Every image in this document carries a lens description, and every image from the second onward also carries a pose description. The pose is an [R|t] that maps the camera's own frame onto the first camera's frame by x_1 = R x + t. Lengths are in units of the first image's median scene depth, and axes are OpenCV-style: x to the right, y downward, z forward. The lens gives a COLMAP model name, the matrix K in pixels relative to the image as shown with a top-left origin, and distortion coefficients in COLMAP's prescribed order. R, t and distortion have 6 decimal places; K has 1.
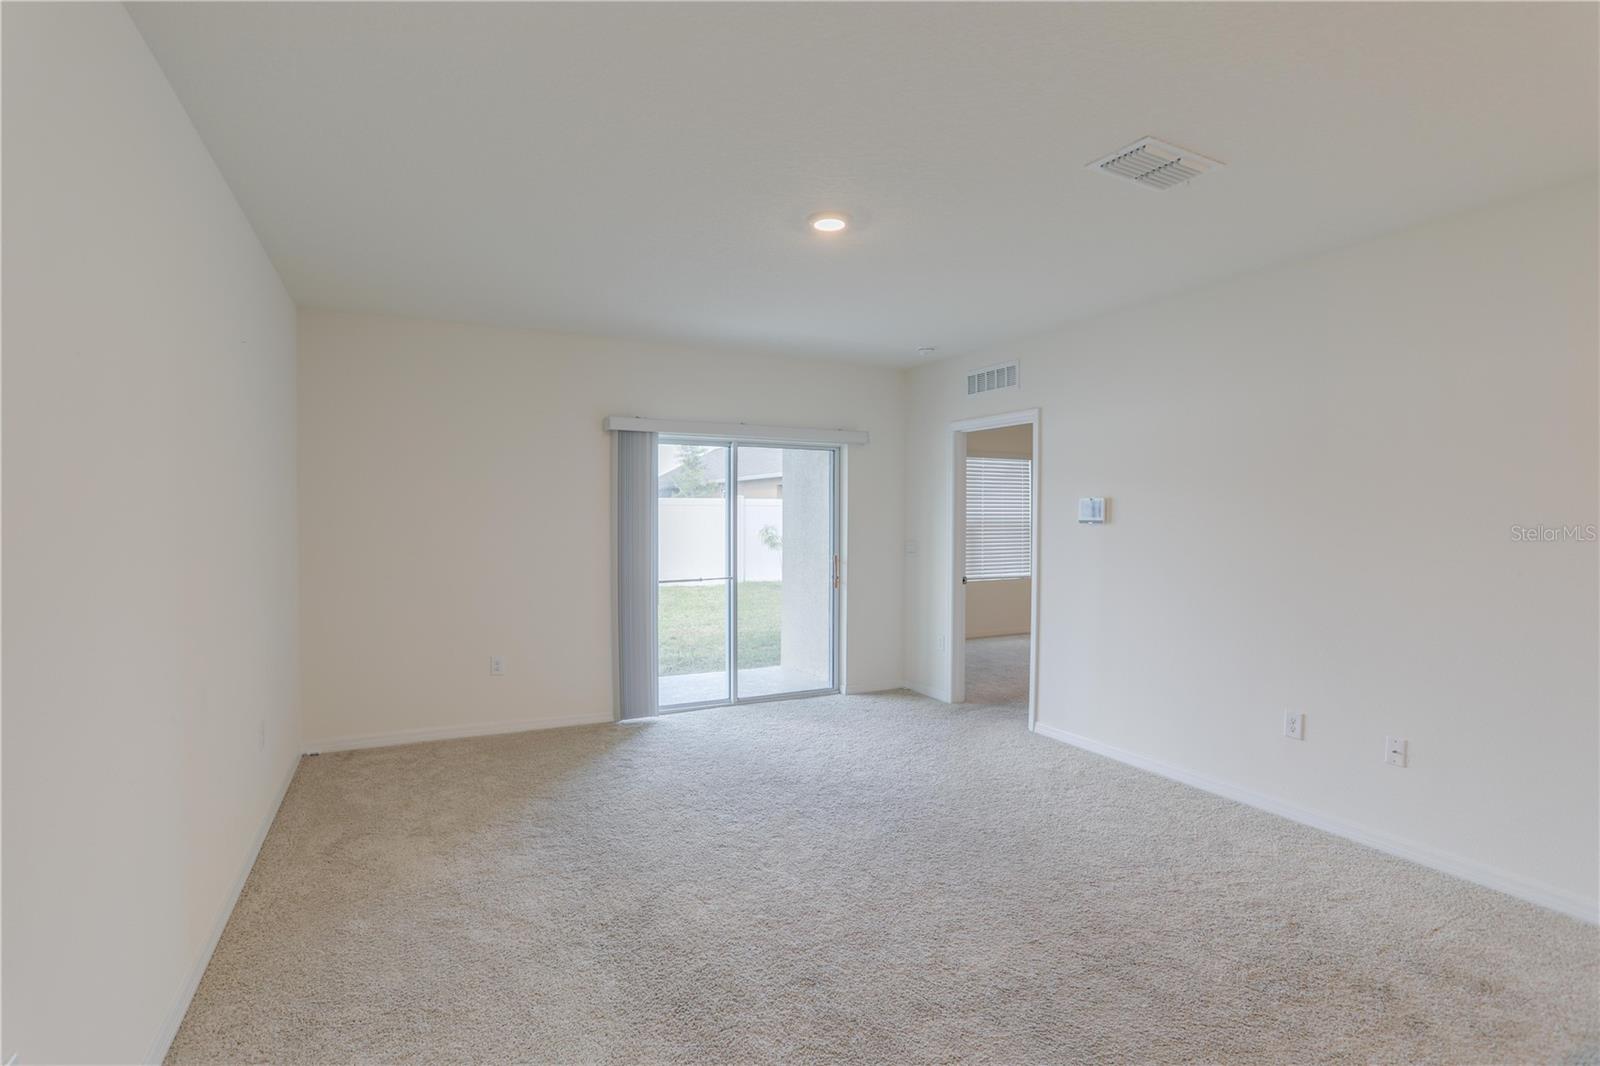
lens RADIAL K [[775.7, 0, 800.0], [0, 775.7, 533.0], [0, 0, 1]] dist [-0.064616, 0.035715]
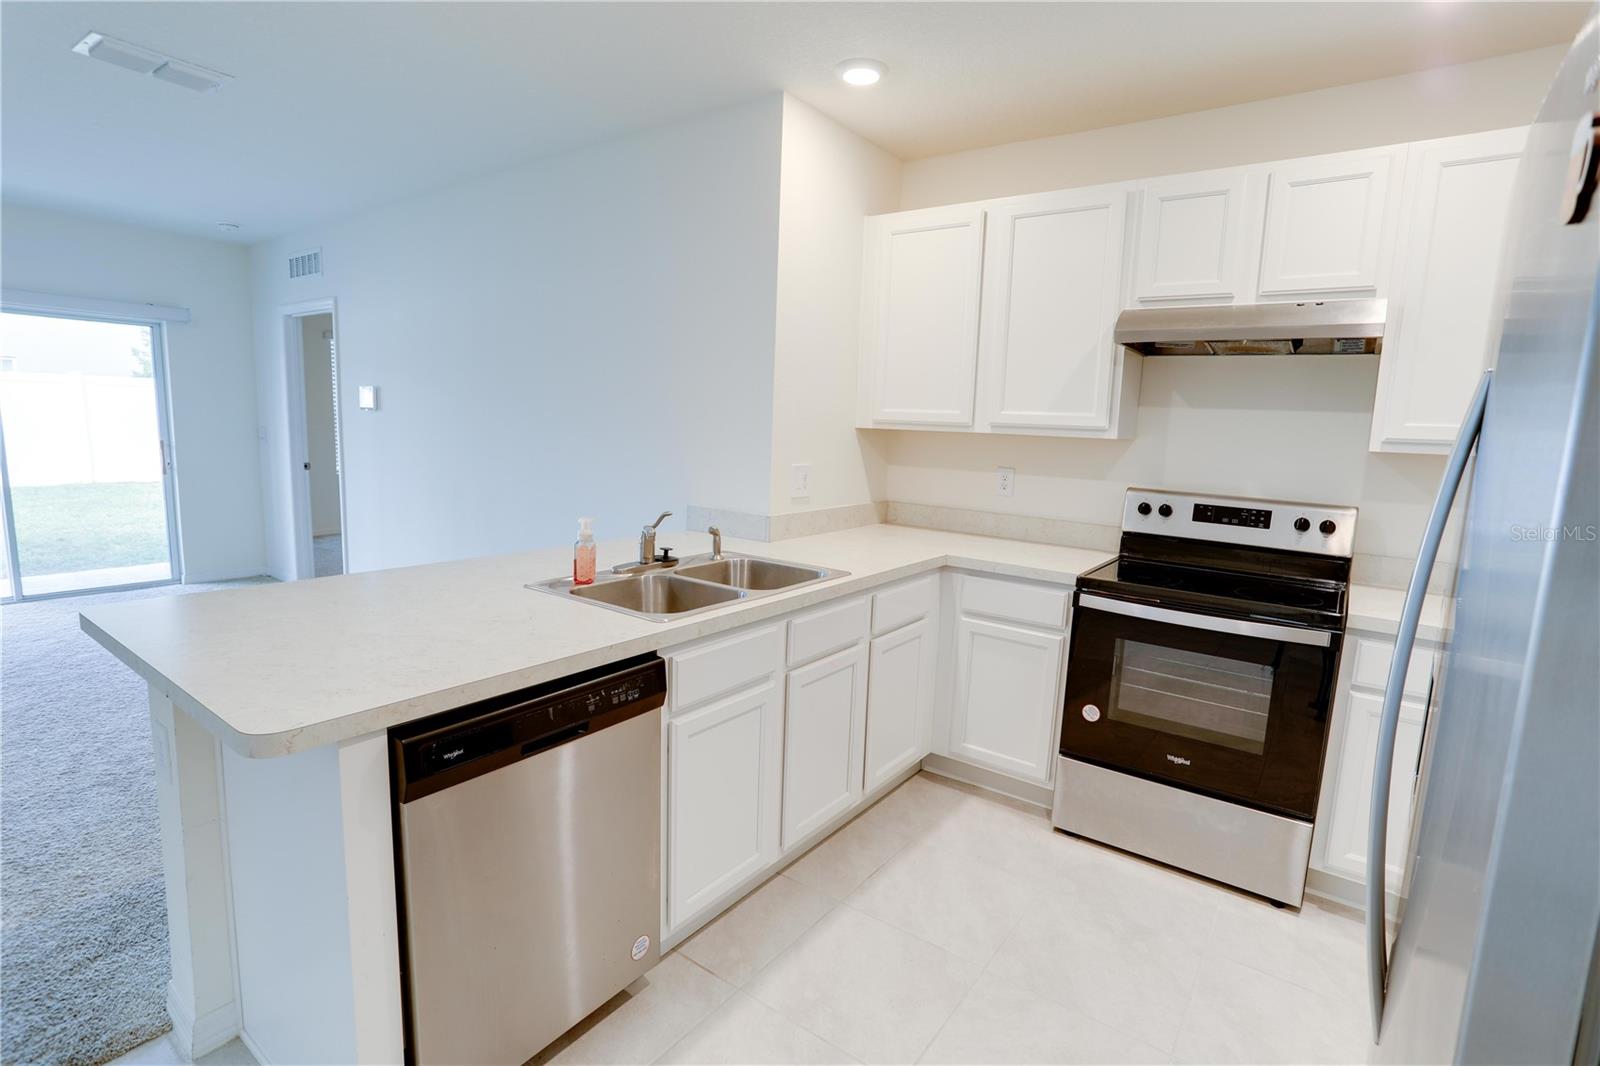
lens RADIAL K [[775.7, 0, 800.0], [0, 775.7, 533.0], [0, 0, 1]] dist [-0.064616, 0.035715]
pose [[0.891368, -0.036134, 0.451838, 0.367050], [-0.024258, 0.991586, 0.127154, 0.006508], [-0.452631, -0.124302, 0.882992, -0.206999]]
